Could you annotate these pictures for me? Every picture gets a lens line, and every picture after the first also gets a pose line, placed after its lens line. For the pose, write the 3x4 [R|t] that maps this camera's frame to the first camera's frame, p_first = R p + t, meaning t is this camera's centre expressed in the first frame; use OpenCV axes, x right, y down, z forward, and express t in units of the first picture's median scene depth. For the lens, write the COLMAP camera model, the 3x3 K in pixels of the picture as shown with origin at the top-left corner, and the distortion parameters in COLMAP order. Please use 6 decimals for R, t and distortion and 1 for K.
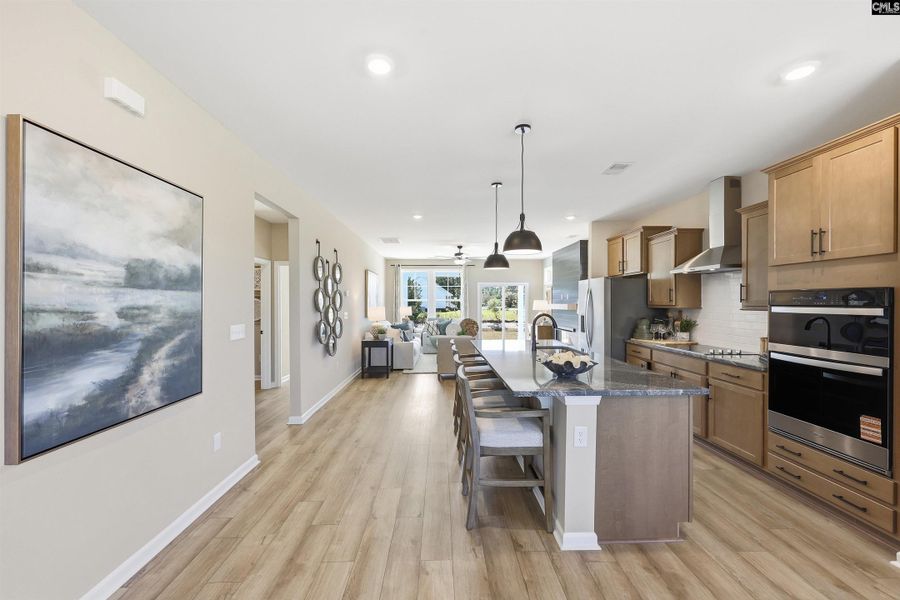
lens RADIAL K [[374.8, 0, 446.9], [0, 374.8, 300.2], [0, 0, 1]] dist [-0.000135, -0.000042]
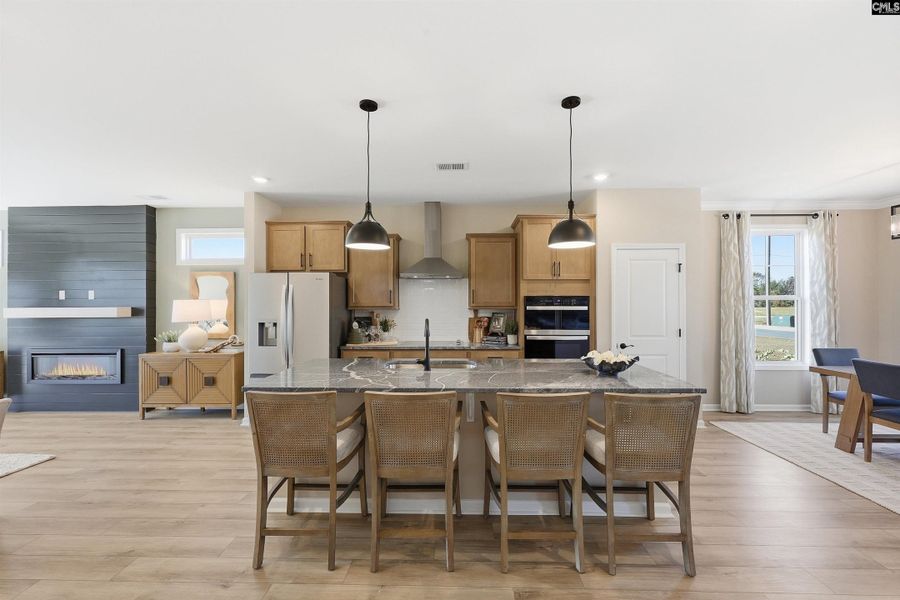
lens RADIAL K [[363.0, 0, 453.0], [0, 363.0, 302.0], [0, 0, 1]] dist [-0.001020, -0.000131]
pose [[0.038226, -0.000377, 0.999269, -0.358291], [-0.002730, 0.999996, 0.000482, -0.000122], [-0.999265, -0.002747, 0.038224, 0.698576]]
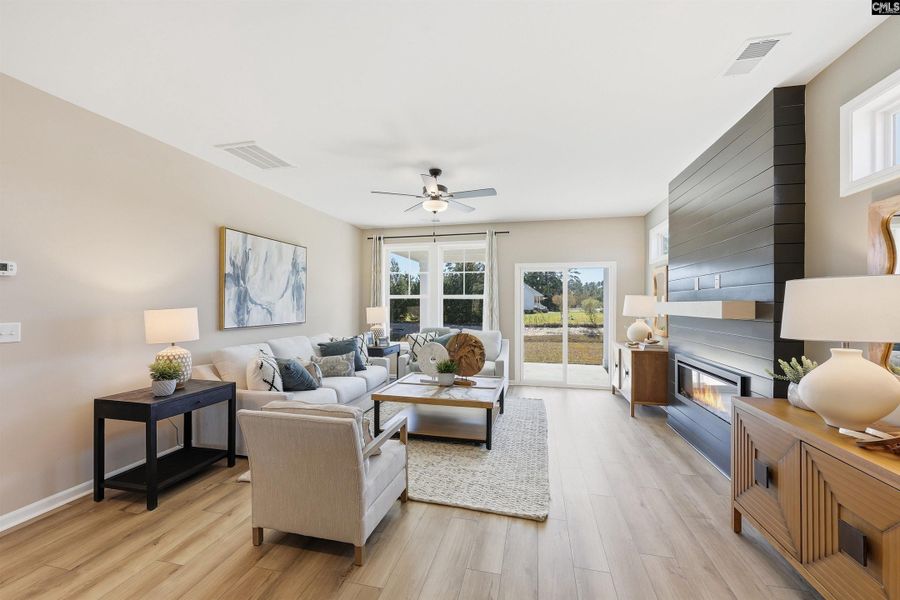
lens RADIAL K [[363.0, 0, 453.0], [0, 363.0, 302.0], [0, 0, 1]] dist [-0.001020, -0.000131]
pose [[0.967707, -0.001453, -0.252075, 0.271124], [0.001664, 0.999998, 0.000623, 0.016813], [0.252074, -0.001022, 0.967707, 0.988354]]
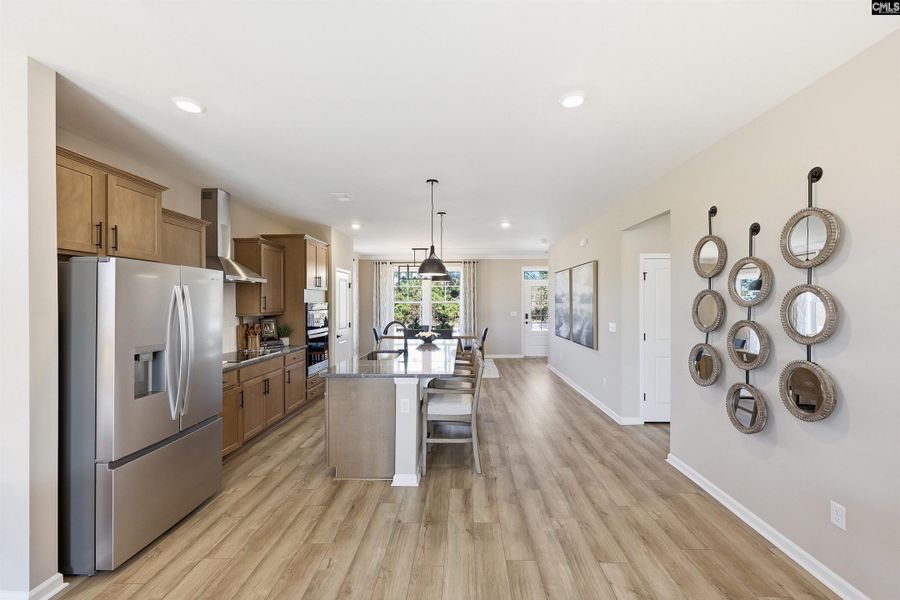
lens RADIAL K [[363.0, 0, 453.0], [0, 363.0, 302.0], [0, 0, 1]] dist [-0.001020, -0.000131]
pose [[-0.998780, 0.000231, 0.049388, 0.034925], [0.000041, 0.999993, -0.003849, -0.011937], [-0.049389, -0.003842, -0.998772, 1.553604]]
